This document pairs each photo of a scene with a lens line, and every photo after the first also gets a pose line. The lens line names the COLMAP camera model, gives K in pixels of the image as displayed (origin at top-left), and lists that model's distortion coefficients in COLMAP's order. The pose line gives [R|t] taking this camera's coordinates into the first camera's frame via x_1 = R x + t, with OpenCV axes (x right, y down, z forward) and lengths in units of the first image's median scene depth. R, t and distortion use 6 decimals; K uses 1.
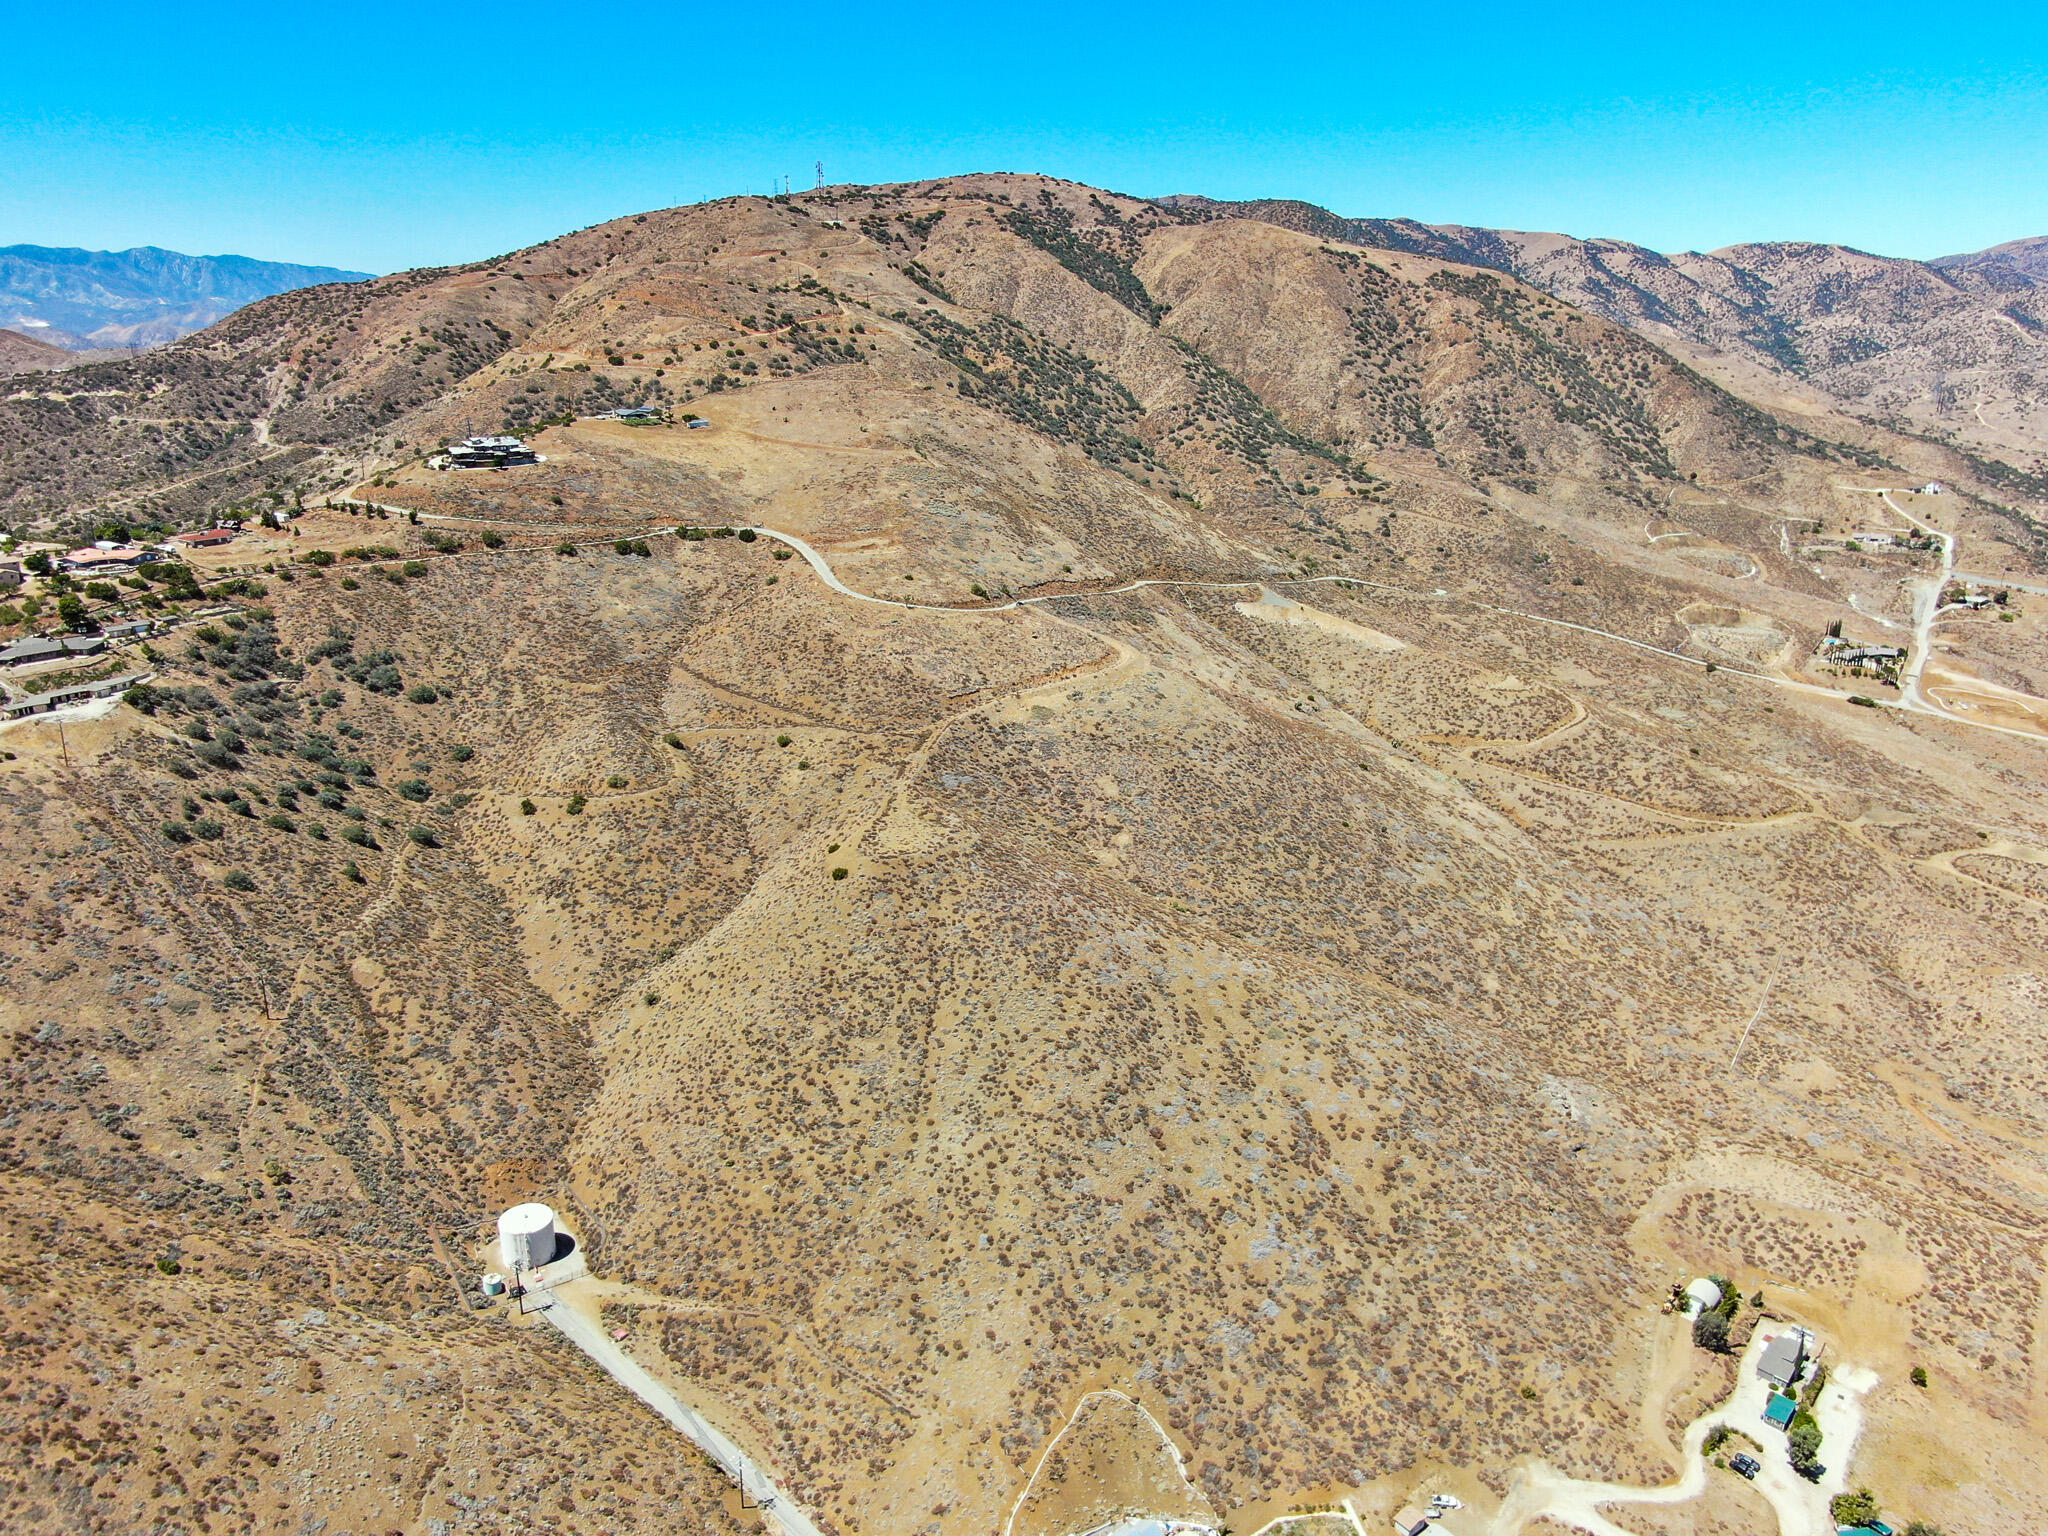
lens RADIAL K [[1469.1, 0, 1024.0], [0, 1469.1, 768.0], [0, 0, 1]] dist [-0.020808, 0.002121]
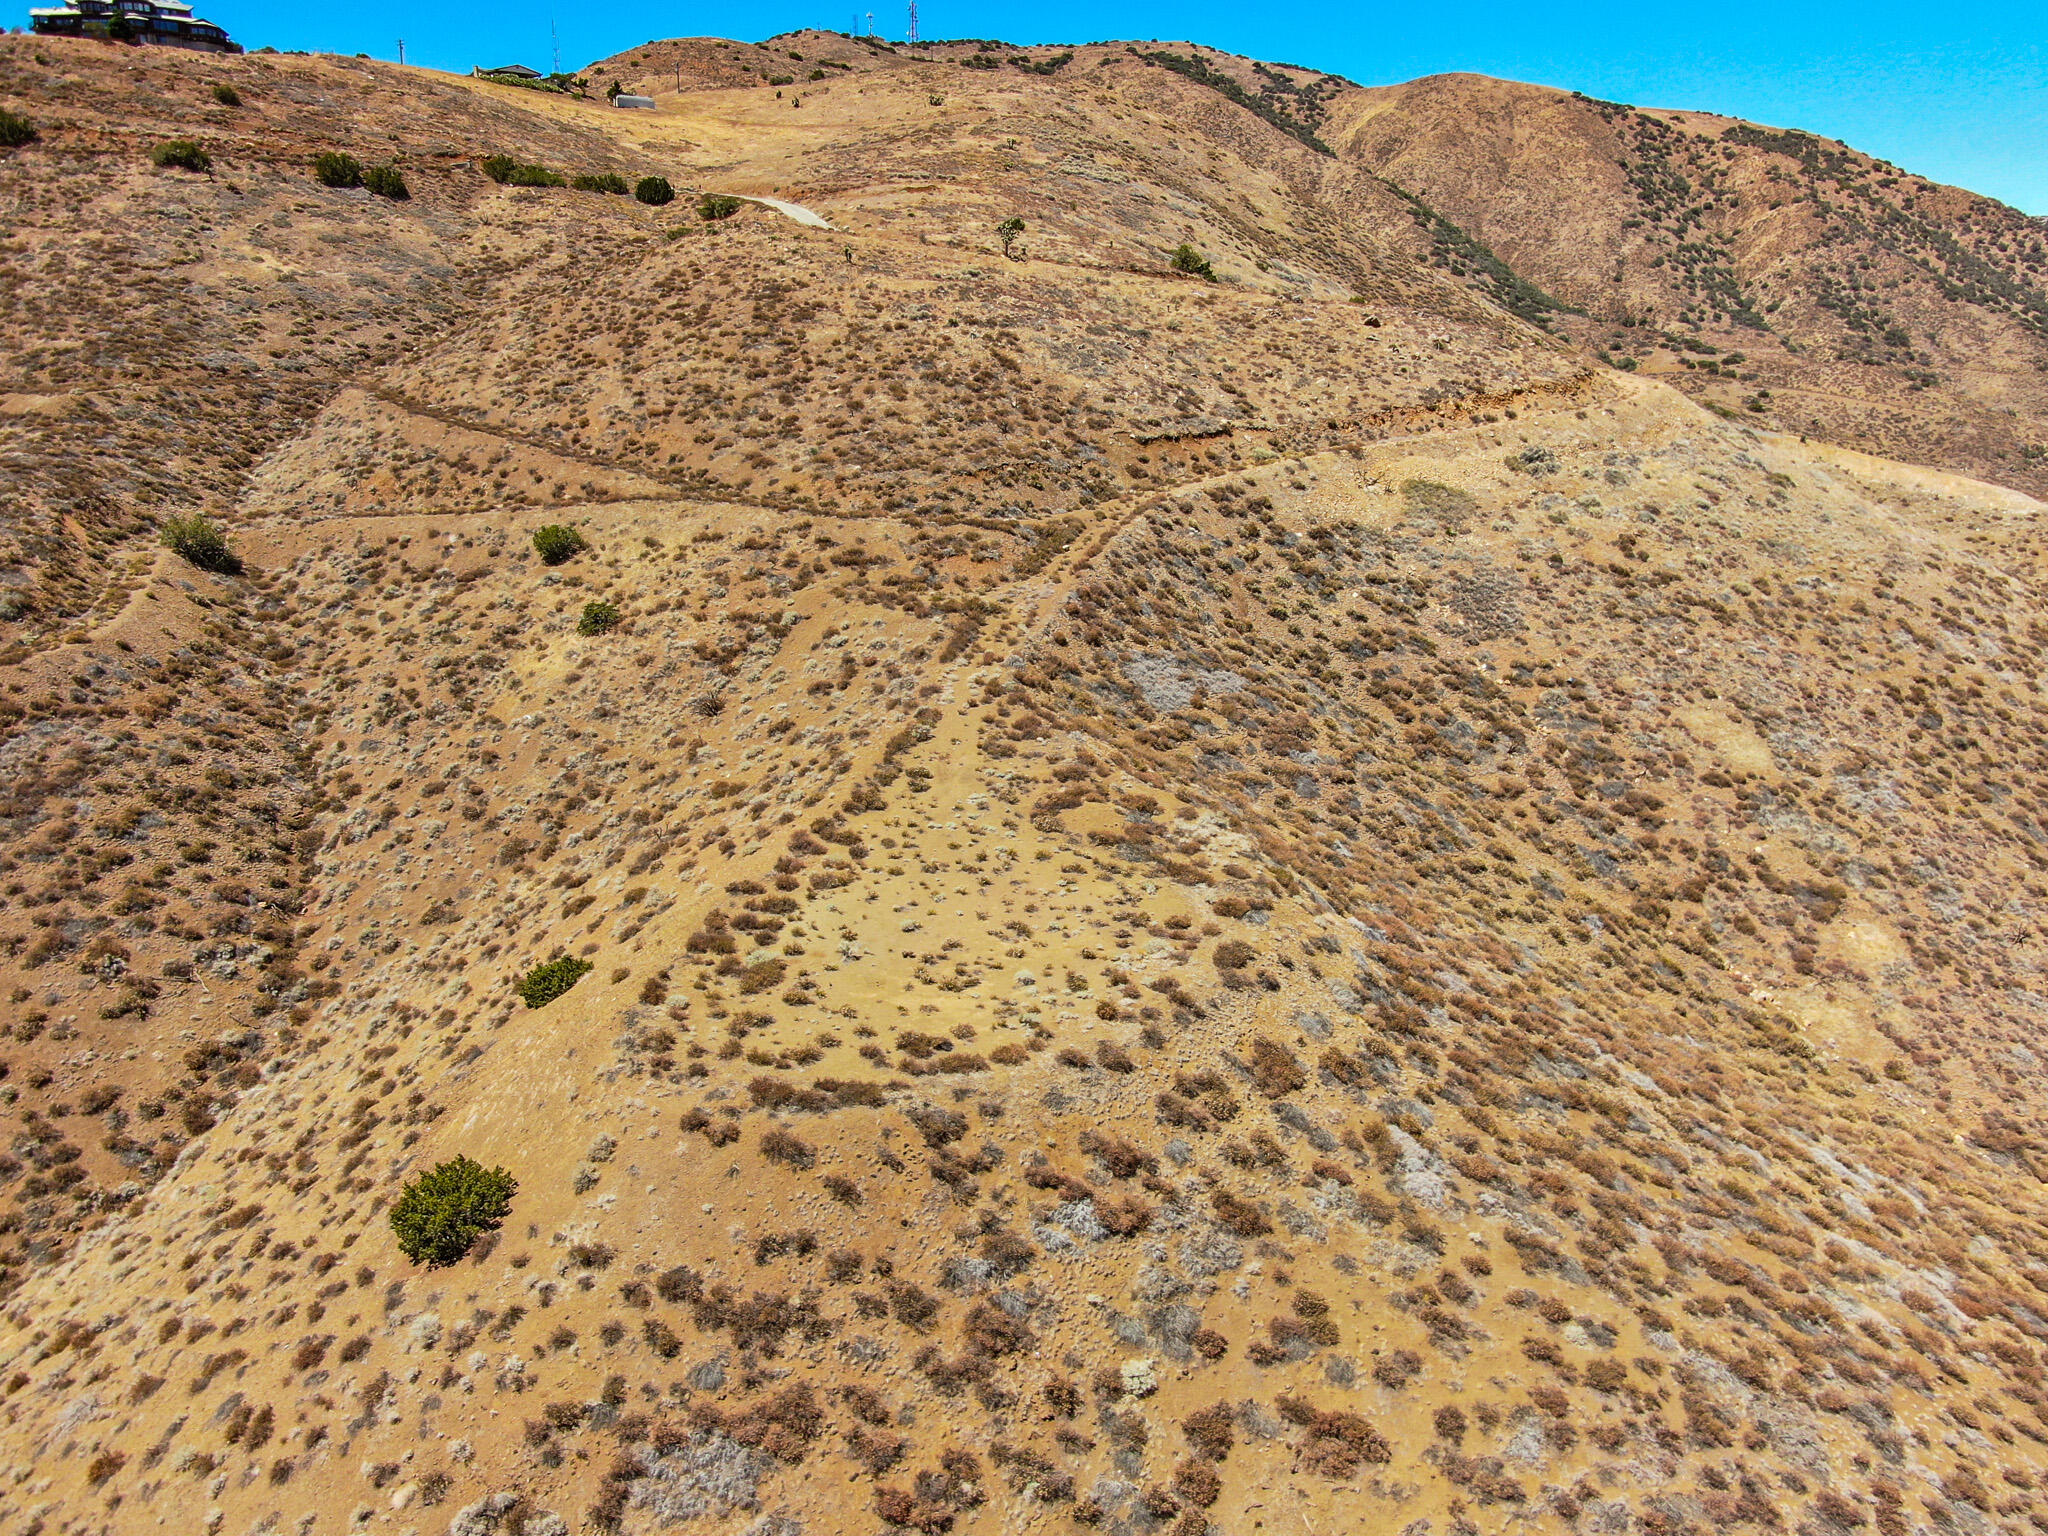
lens RADIAL K [[1469.1, 0, 1024.0], [0, 1469.1, 768.0], [0, 0, 1]] dist [-0.020808, 0.002121]
pose [[0.997407, 0.026814, -0.066788, -0.052724], [-0.028090, 0.999439, -0.018234, 0.026181], [0.066261, 0.020063, 0.997601, 0.703422]]
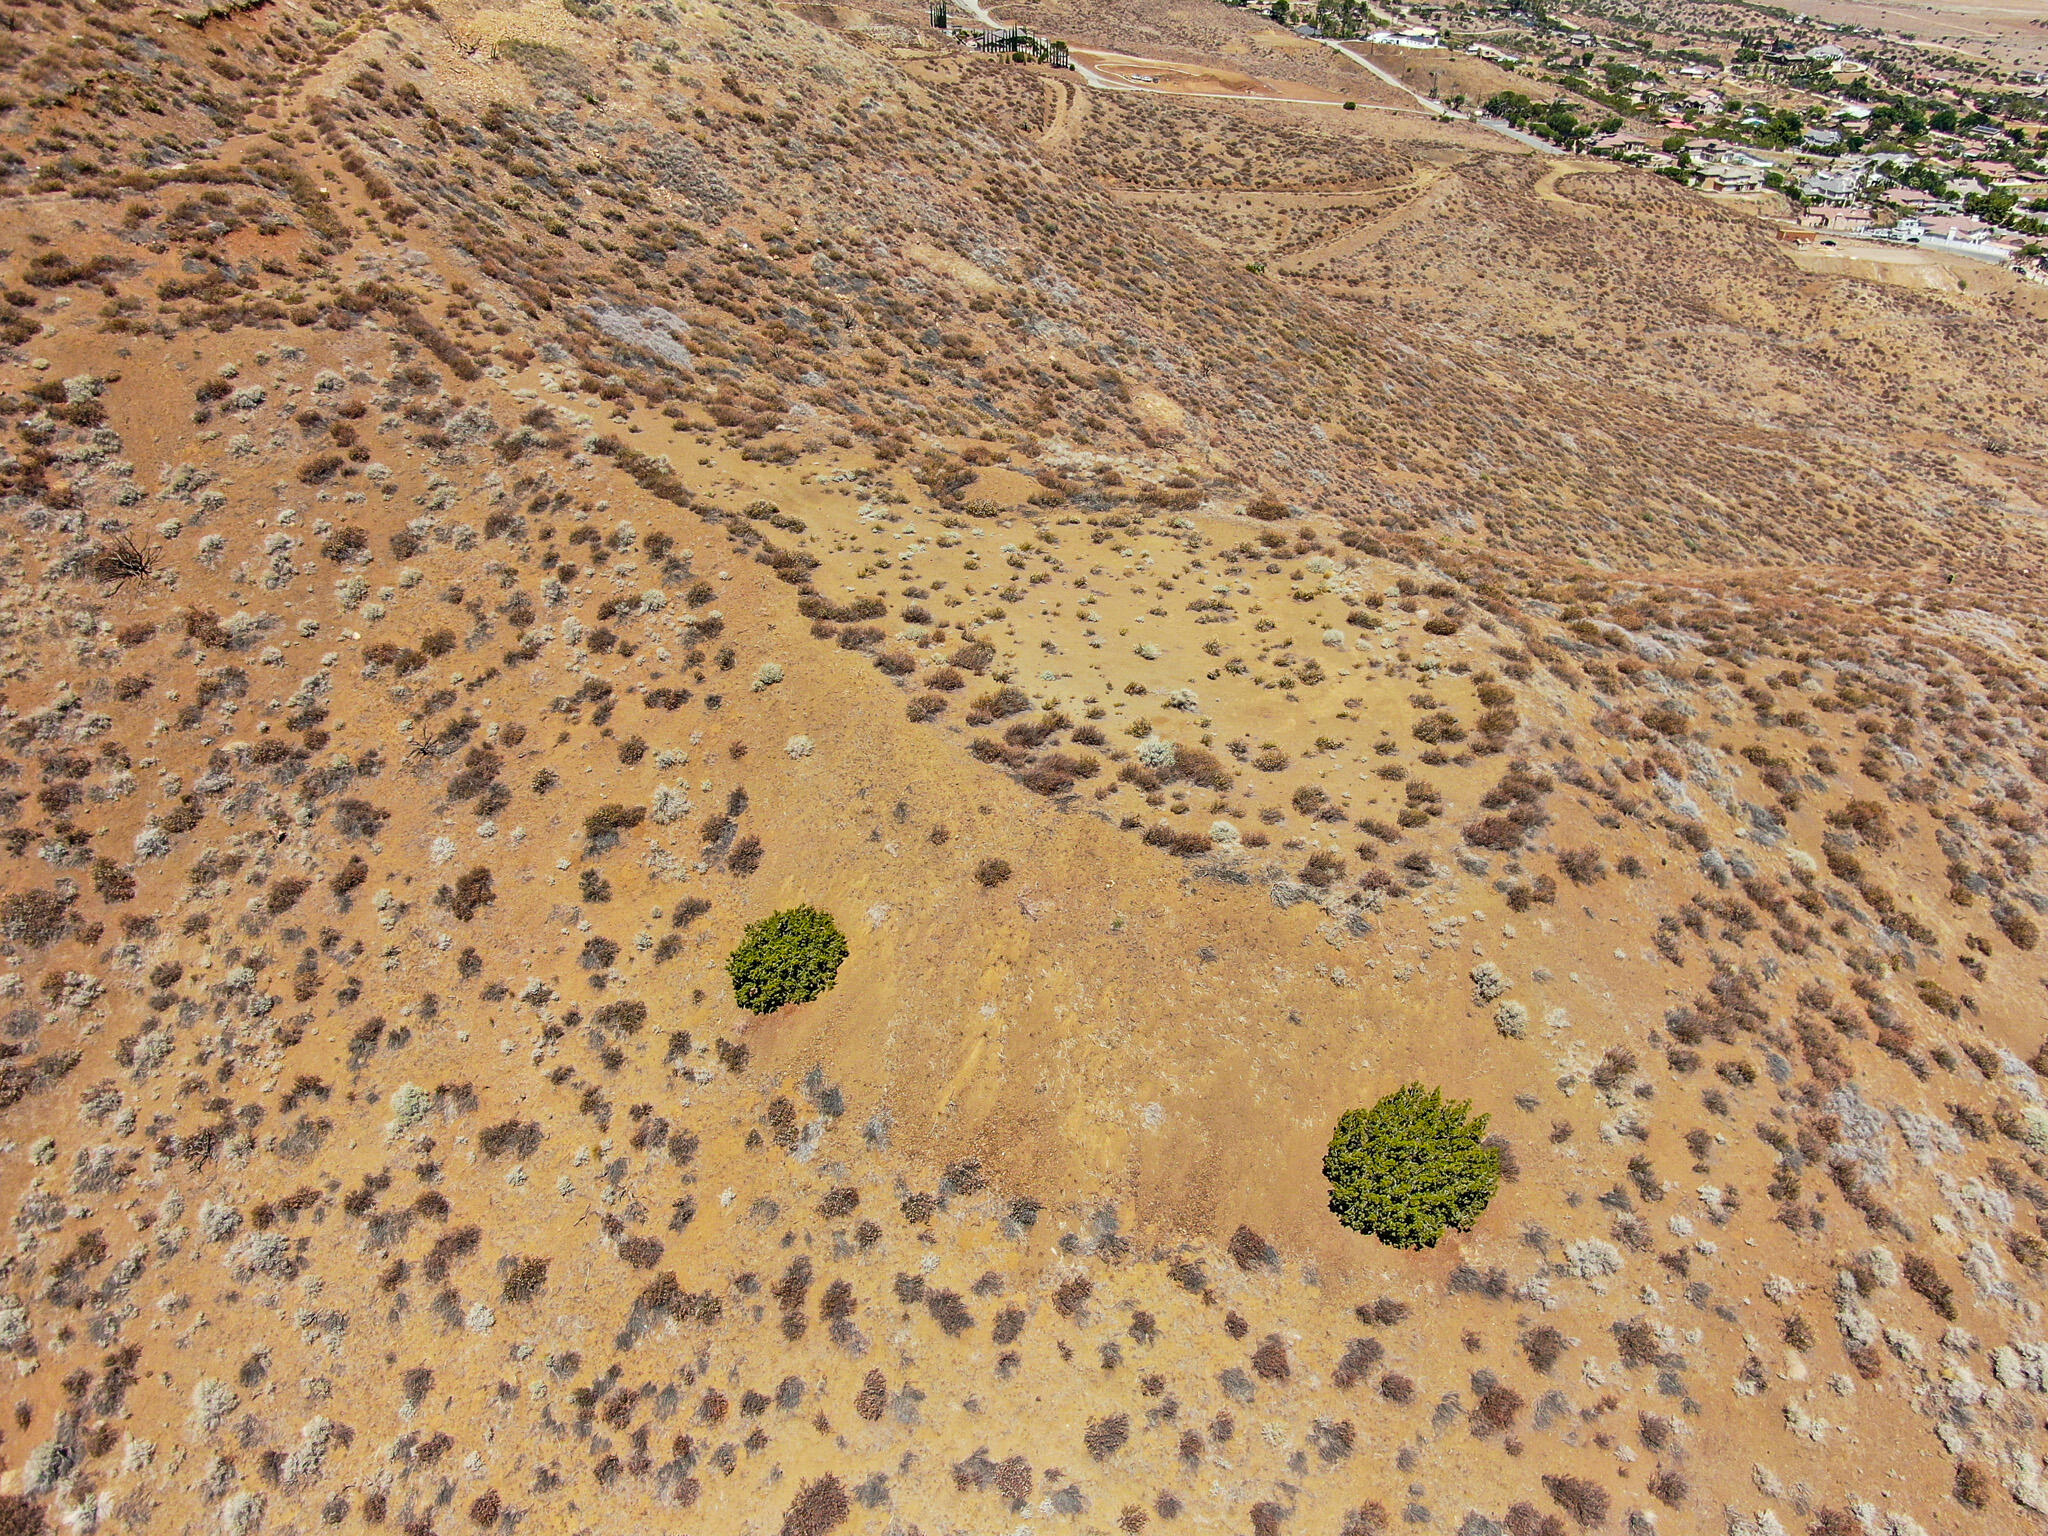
lens RADIAL K [[1469.1, 0, 1024.0], [0, 1469.1, 768.0], [0, 0, 1]] dist [-0.020808, 0.002121]
pose [[0.619187, -0.422386, 0.661965, -0.159536], [0.237808, 0.904285, 0.354565, 0.003580], [-0.748368, -0.062121, 0.660368, 0.772375]]
